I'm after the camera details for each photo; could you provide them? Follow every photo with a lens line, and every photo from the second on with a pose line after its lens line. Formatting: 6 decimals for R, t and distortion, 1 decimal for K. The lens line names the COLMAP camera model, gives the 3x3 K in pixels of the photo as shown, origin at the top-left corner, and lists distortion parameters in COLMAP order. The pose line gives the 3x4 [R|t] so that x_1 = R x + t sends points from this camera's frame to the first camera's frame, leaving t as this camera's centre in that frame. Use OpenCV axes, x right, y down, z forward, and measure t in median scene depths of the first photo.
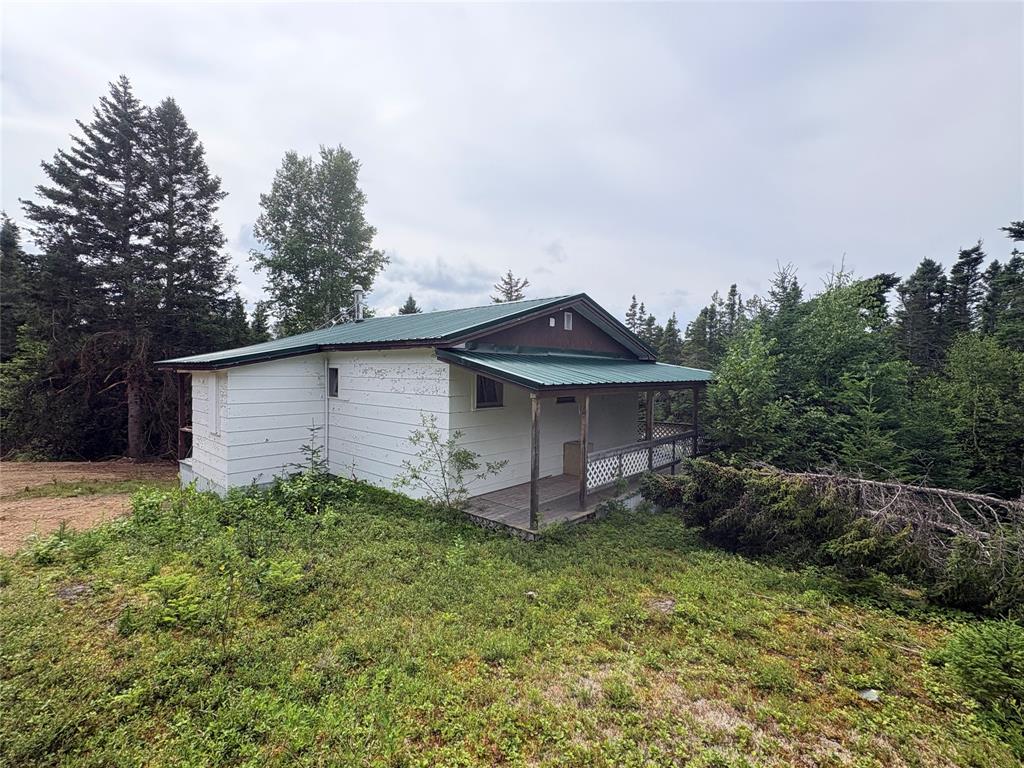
lens RADIAL K [[469.7, 0, 511.2], [0, 469.7, 386.3], [0, 0, 1]] dist [-0.005538, -0.000917]
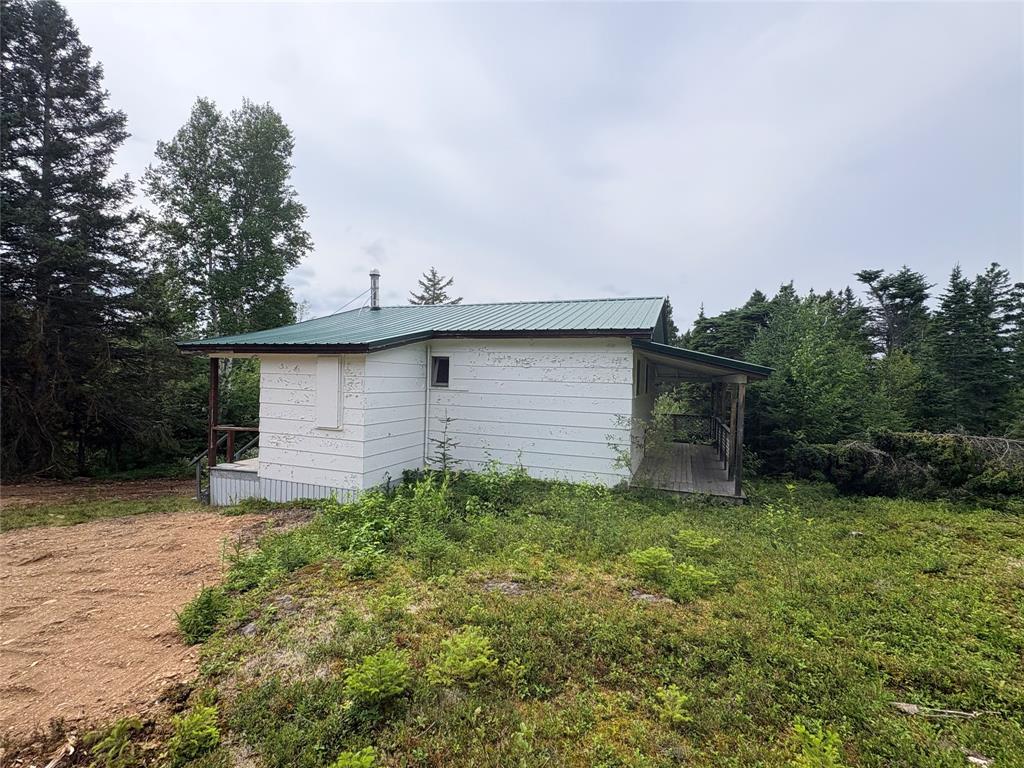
lens RADIAL K [[469.7, 0, 511.1], [0, 469.7, 381.8], [0, 0, 1]] dist [-0.005538, -0.000917]
pose [[0.925561, 0.007735, 0.378520, -0.312908], [-0.000740, 0.999826, -0.018622, 0.014654], [-0.378598, 0.016956, 0.925406, 0.046575]]
